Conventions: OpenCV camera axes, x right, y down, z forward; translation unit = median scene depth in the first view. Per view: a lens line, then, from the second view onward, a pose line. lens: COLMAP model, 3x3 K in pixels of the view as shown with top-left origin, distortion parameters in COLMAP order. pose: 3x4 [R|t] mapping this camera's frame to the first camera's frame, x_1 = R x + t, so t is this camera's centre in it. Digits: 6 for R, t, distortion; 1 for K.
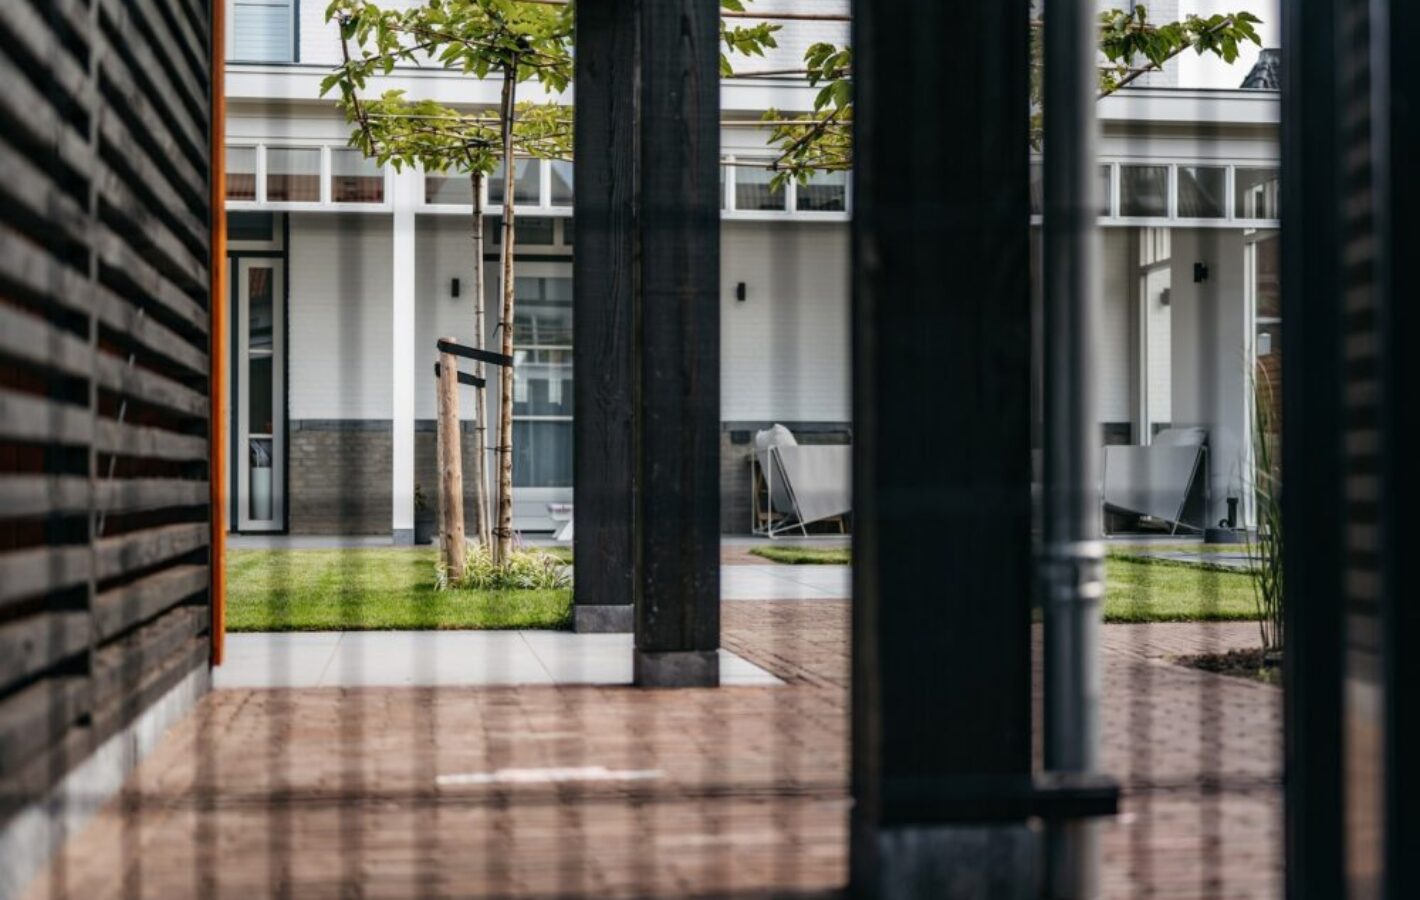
lens RADIAL K [[2079.2, 0, 709.3], [0, 2079.2, 451.7], [0, 0, 1]] dist [-0.007762, 0.000000]
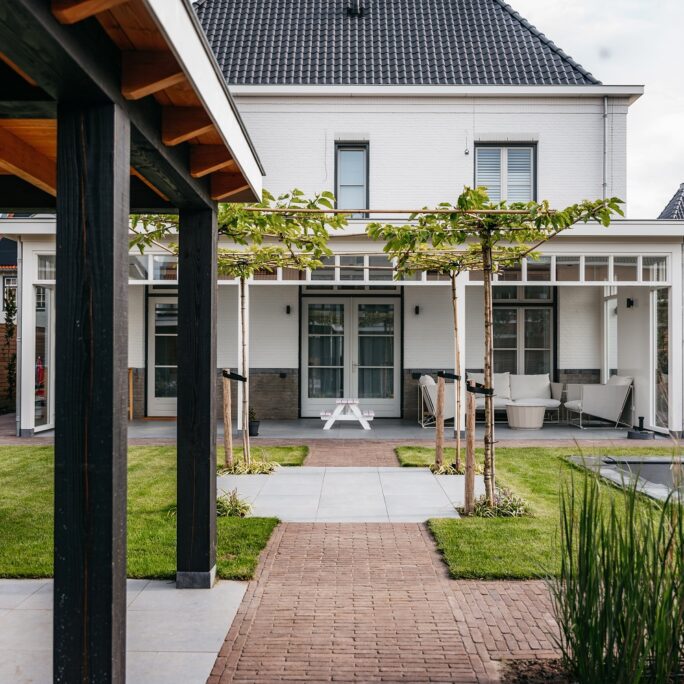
lens RADIAL K [[823.2, 0, 342.3], [0, 823.2, 342.8], [0, 0, 1]] dist [-0.021383, 0.000000]
pose [[0.990443, -0.000732, -0.137923, 0.117246], [0.000219, 0.999993, -0.003733, -0.079928], [0.137924, 0.003667, 0.990436, 0.251908]]
